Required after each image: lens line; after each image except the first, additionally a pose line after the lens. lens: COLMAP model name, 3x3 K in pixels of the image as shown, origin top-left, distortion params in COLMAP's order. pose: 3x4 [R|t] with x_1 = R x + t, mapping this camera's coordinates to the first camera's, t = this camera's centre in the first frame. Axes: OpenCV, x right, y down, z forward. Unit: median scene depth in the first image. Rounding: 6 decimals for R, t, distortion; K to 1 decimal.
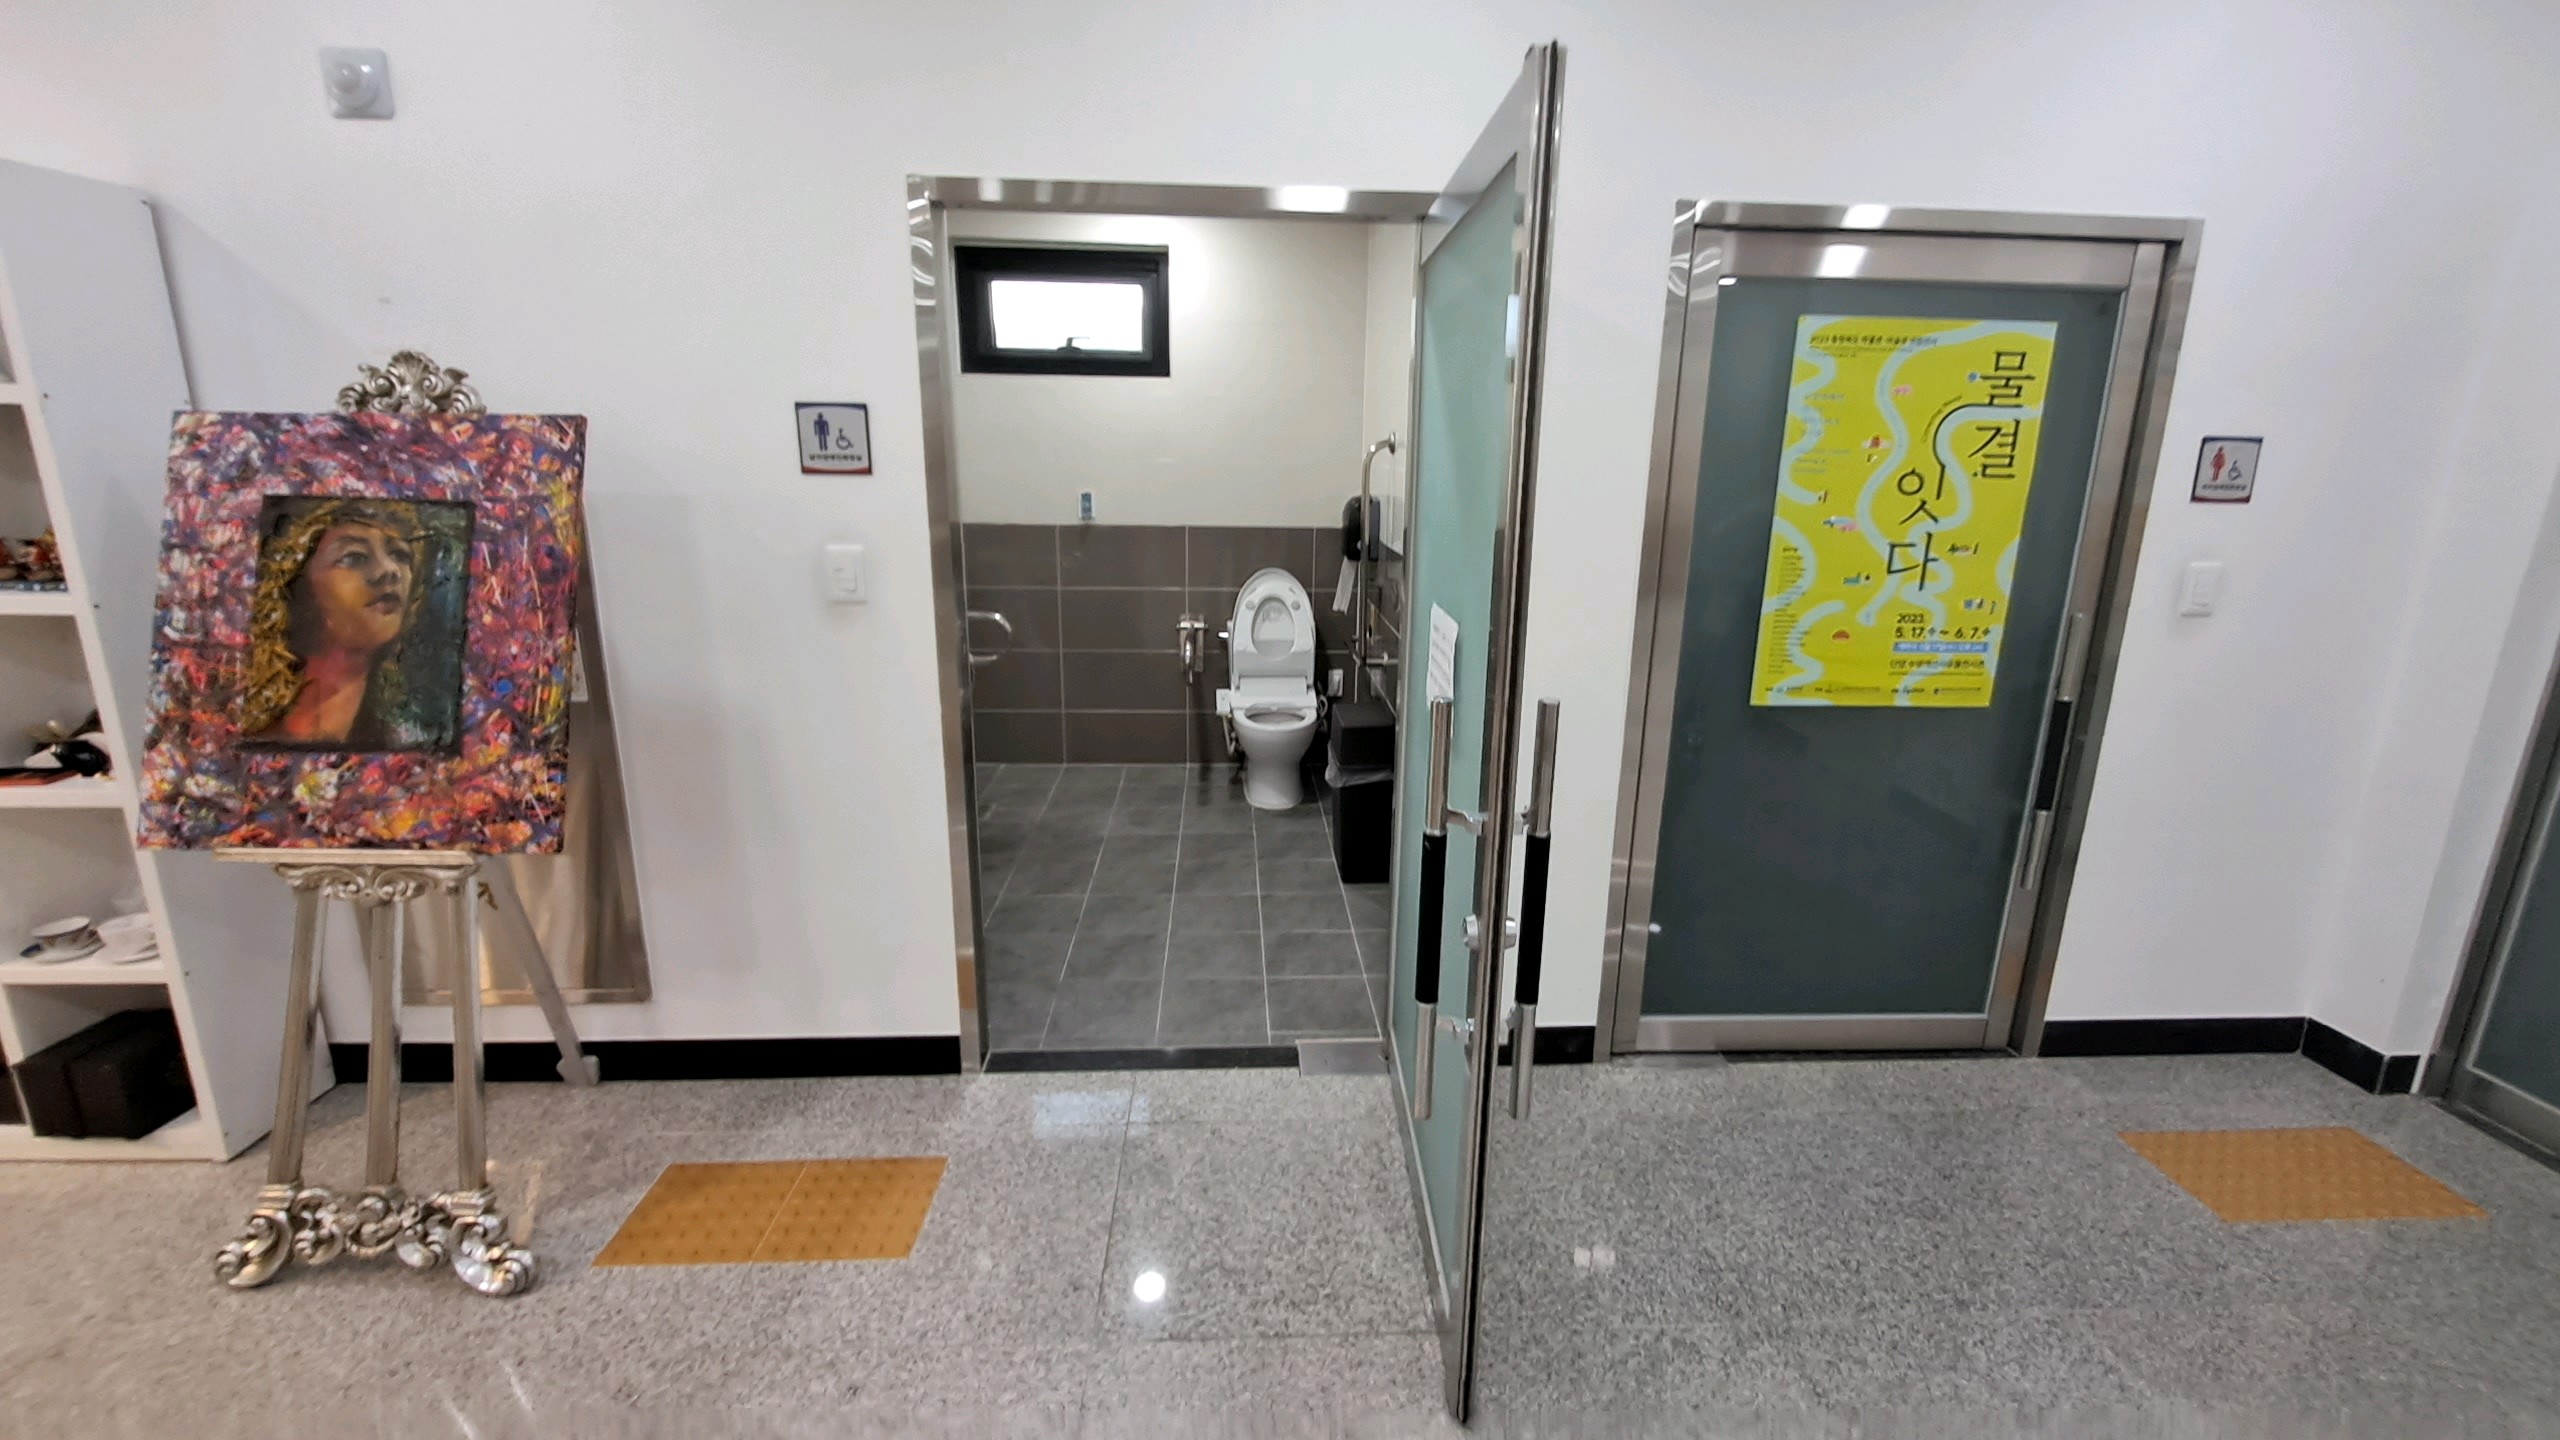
lens RADIAL K [[1049.4, 0, 1287.7], [0, 1049.4, 690.5], [0, 0, 1]] dist [-0.000251, -0.004081]
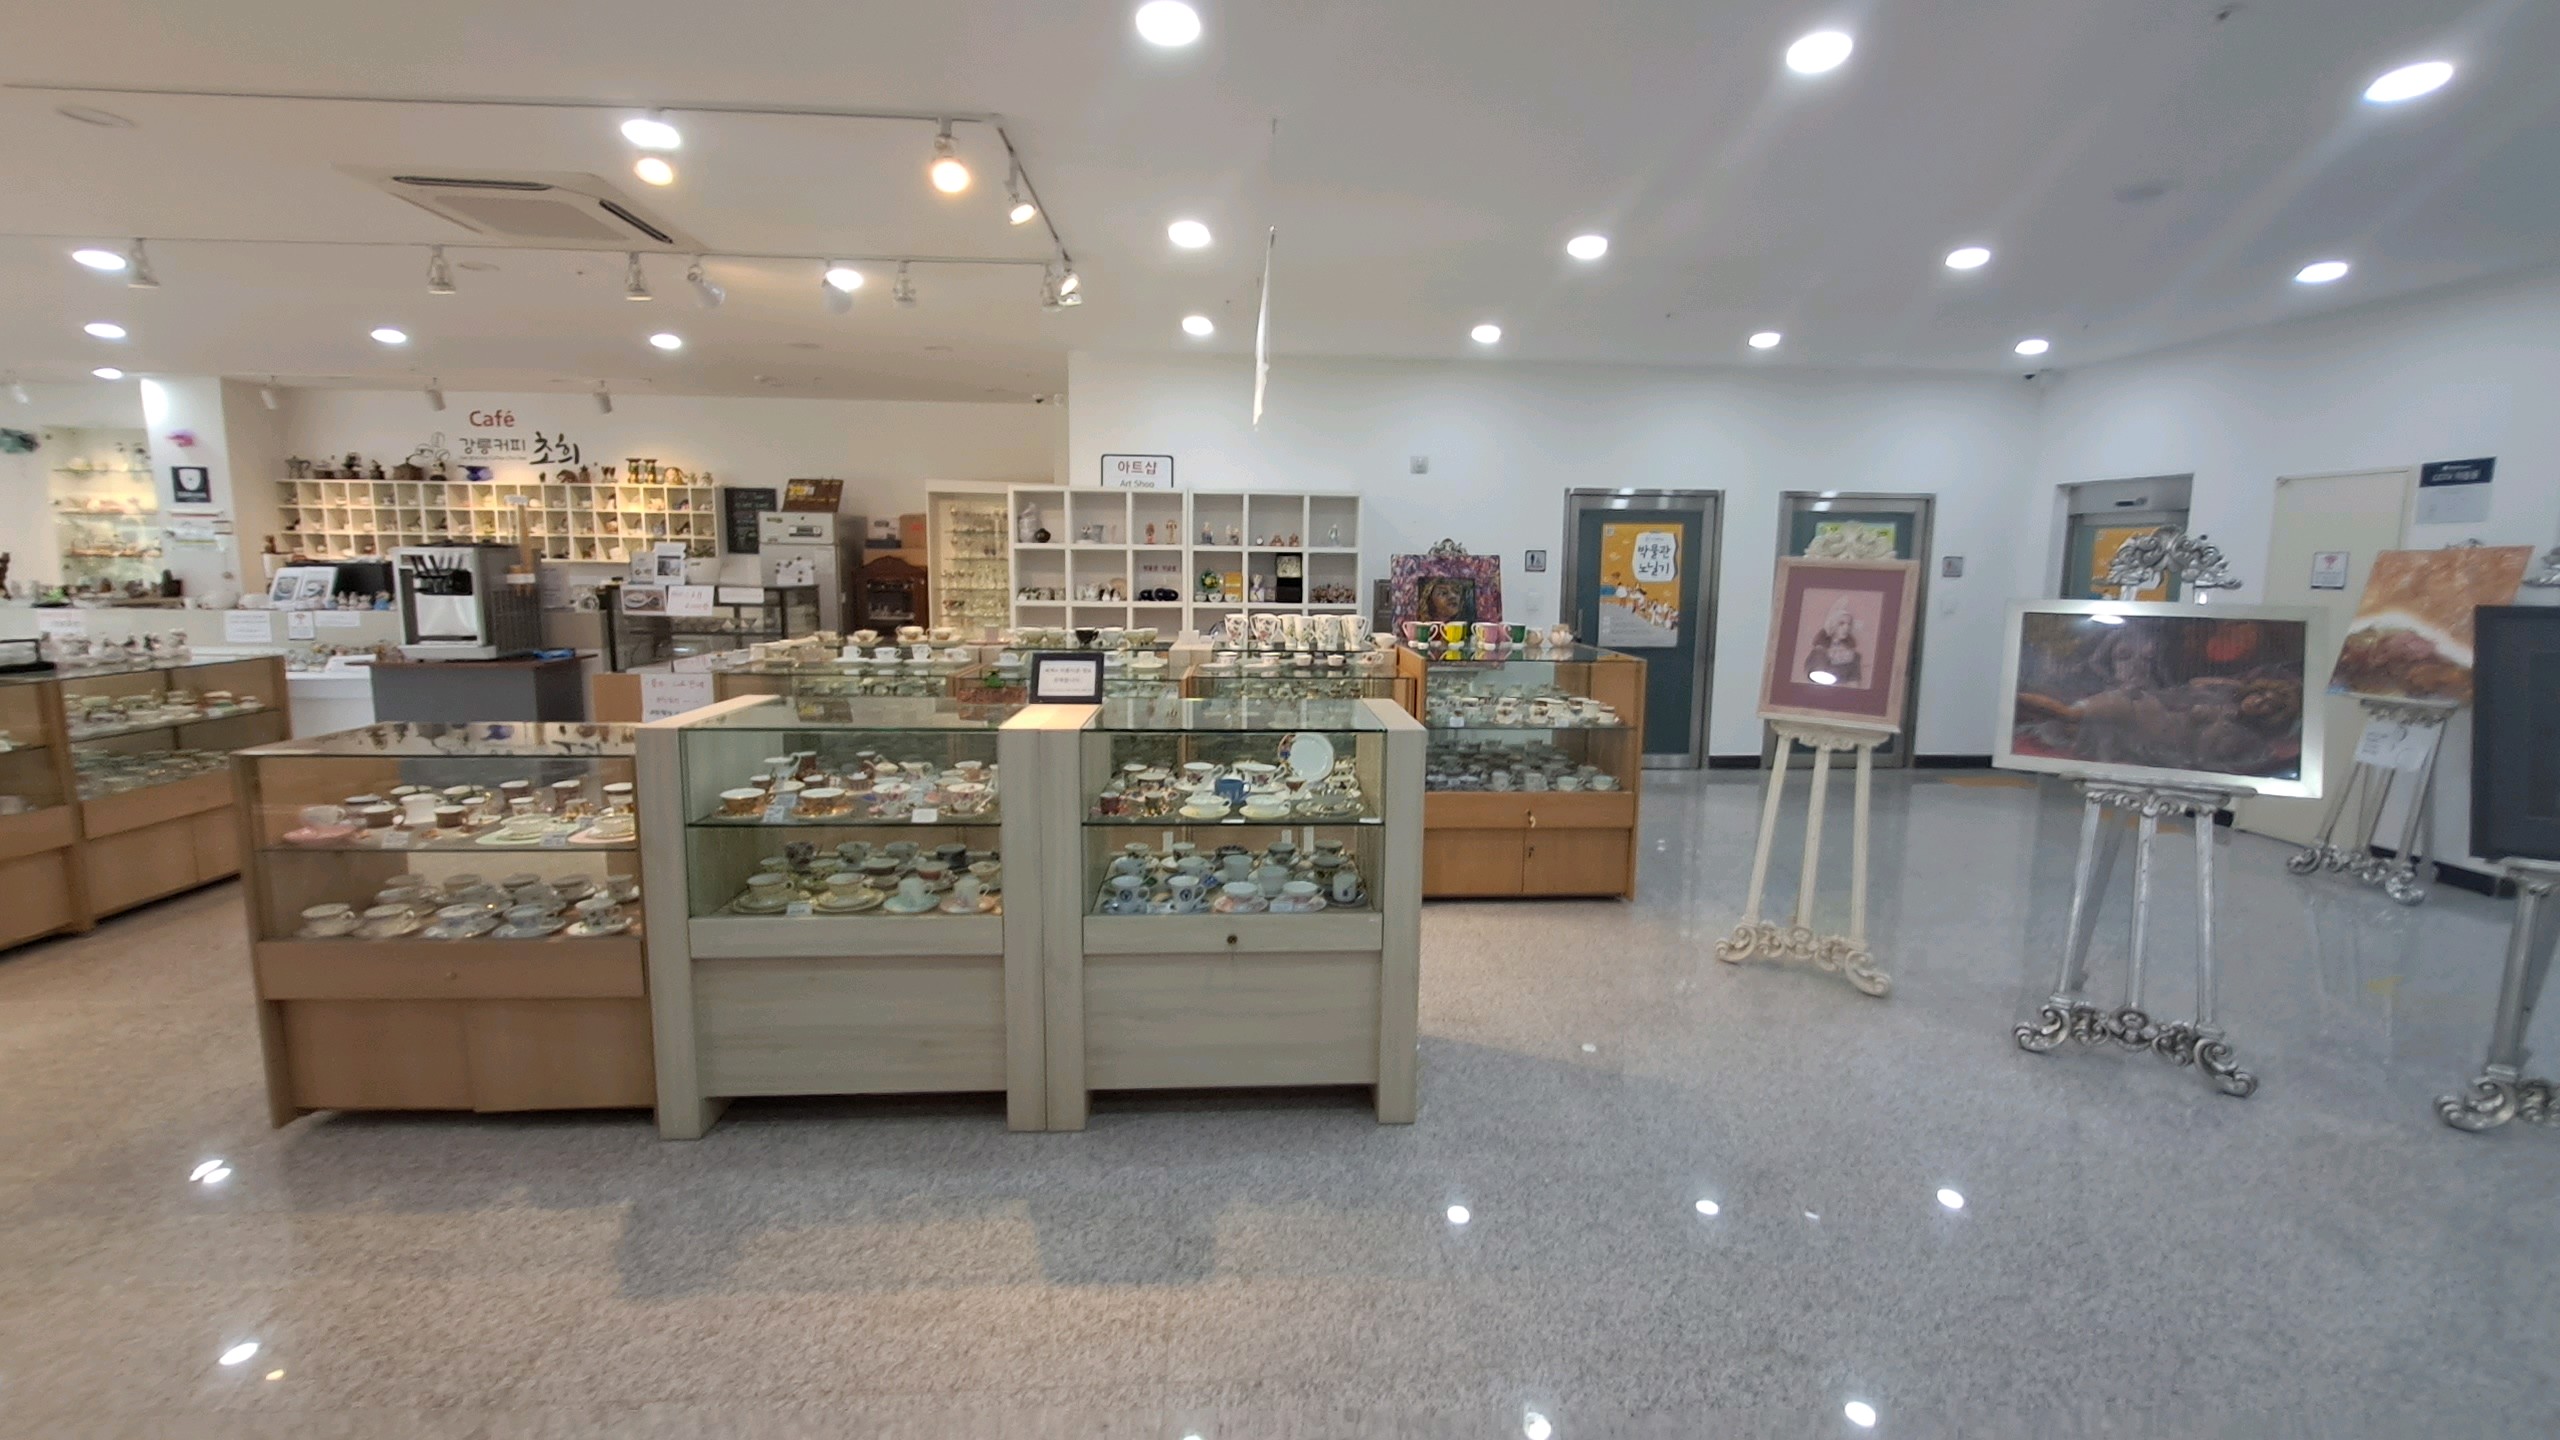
lens RADIAL K [[1049.4, 0, 1287.7], [0, 1049.4, 690.5], [0, 0, 1]] dist [-0.000251, -0.004081]
pose [[0.999825, -0.009682, 0.015981, -1.011244], [0.011370, 0.993960, -0.109154, 0.417771], [-0.014827, 0.109316, 0.993896, -1.798881]]
